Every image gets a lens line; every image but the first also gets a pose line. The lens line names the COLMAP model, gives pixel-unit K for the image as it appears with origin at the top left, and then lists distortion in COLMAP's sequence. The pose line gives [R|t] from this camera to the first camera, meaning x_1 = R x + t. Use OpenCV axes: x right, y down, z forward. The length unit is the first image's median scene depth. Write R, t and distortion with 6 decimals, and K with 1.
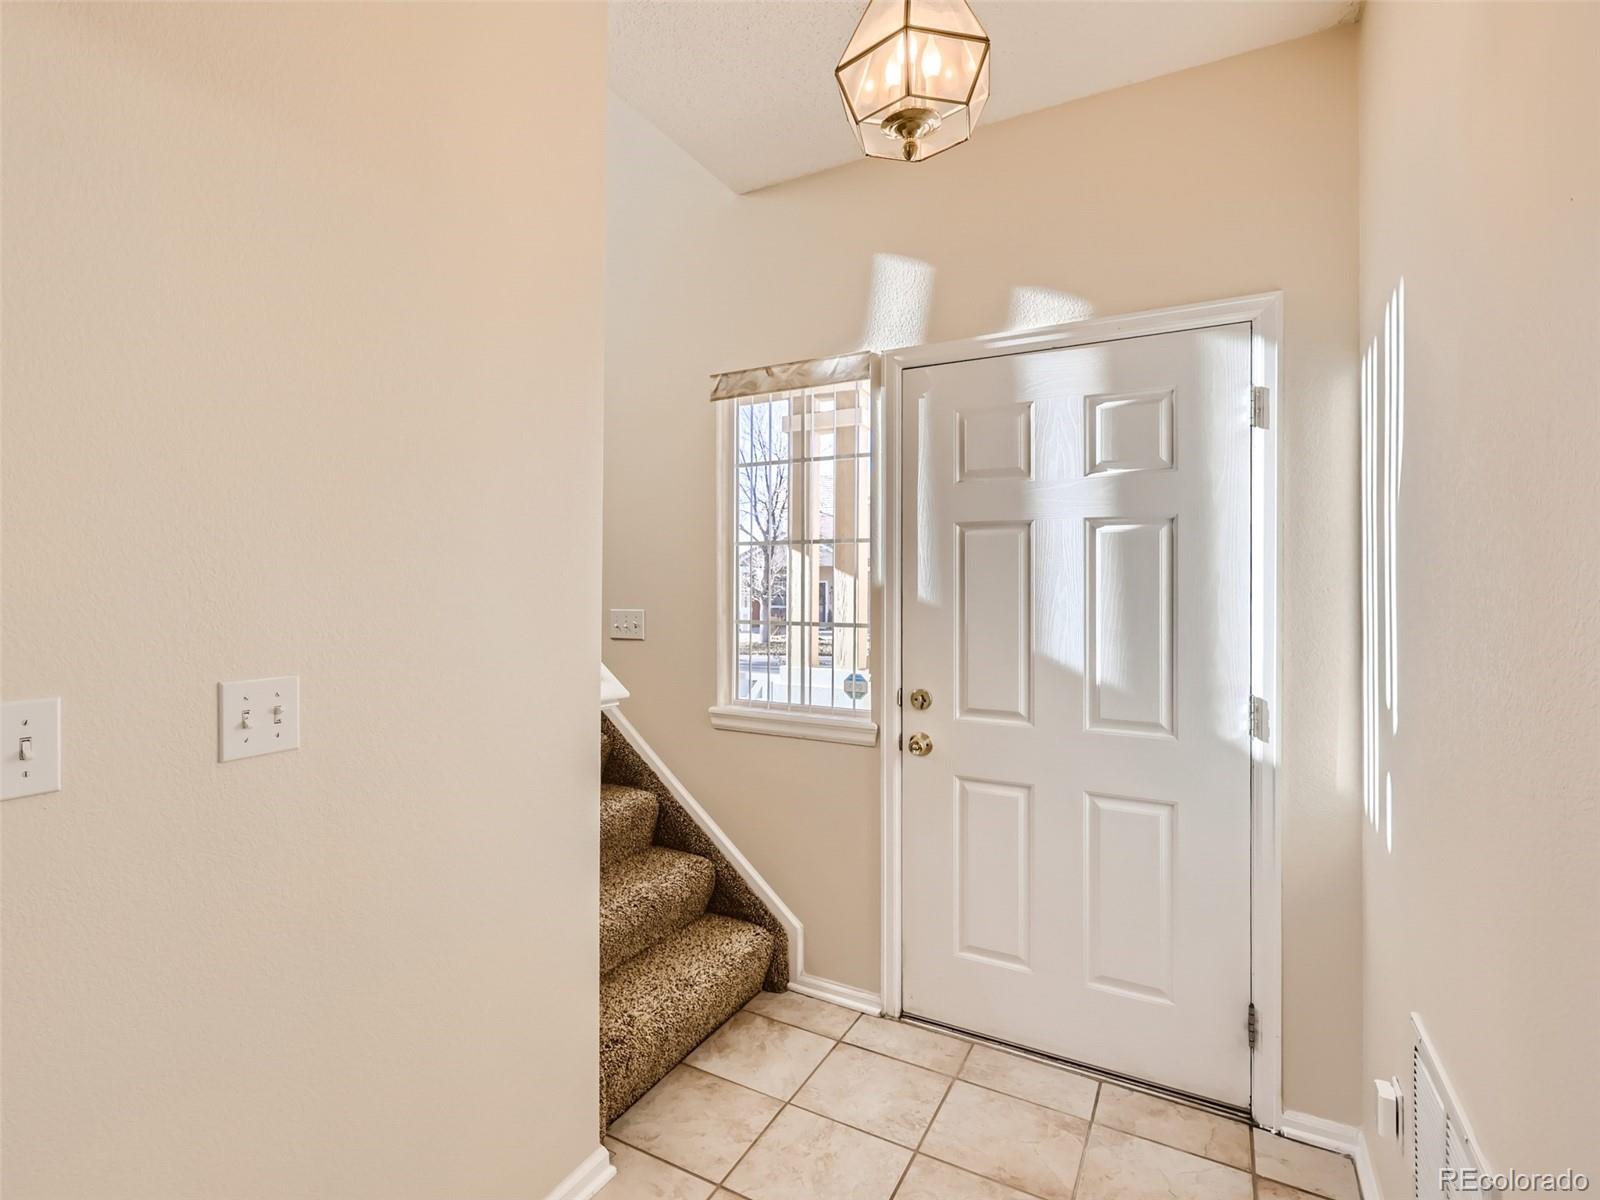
lens RADIAL K [[741.2, 0, 799.9], [0, 741.2, 597.0], [0, 0, 1]] dist [-0.002133, 0.000967]
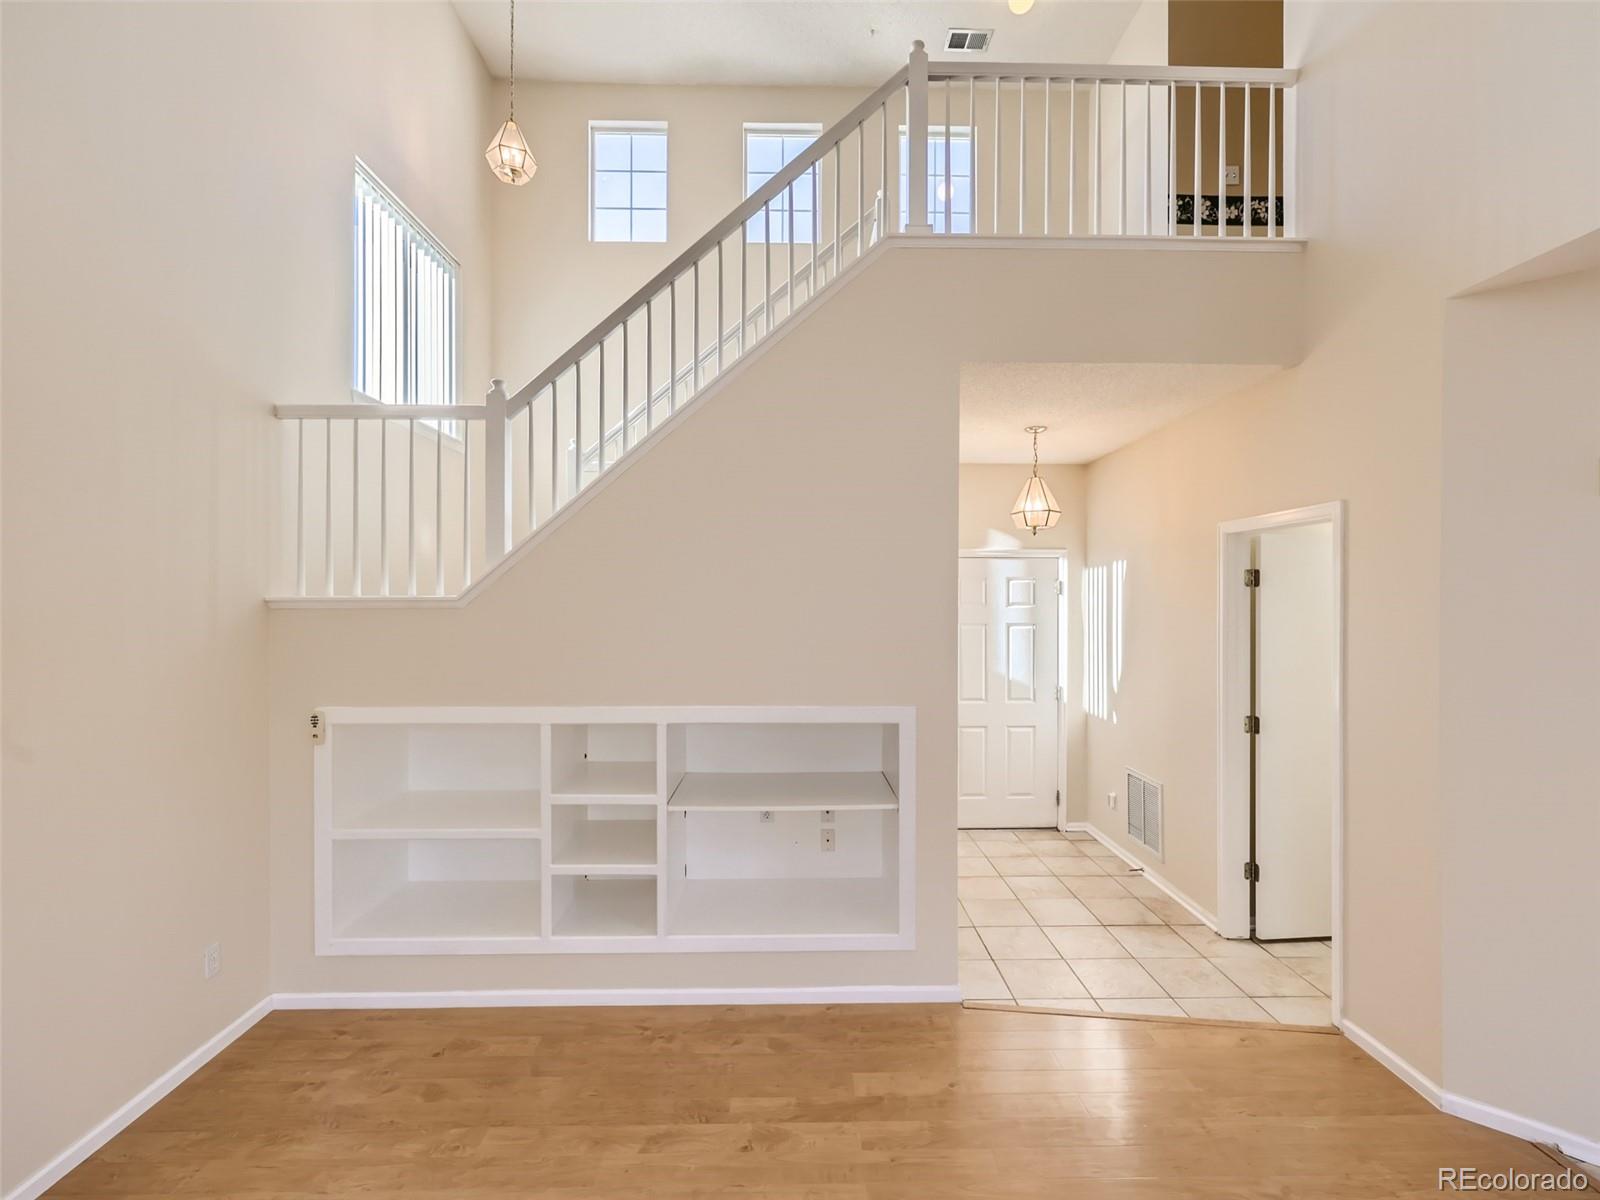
lens RADIAL K [[741.2, 0, 797.3], [0, 741.2, 597.6], [0, 0, 1]] dist [-0.002133, 0.000967]
pose [[0.847902, -0.006874, 0.530108, -1.809202], [-0.005817, 0.999735, 0.022267, -0.274100], [-0.530120, -0.021964, 0.847638, -0.919085]]
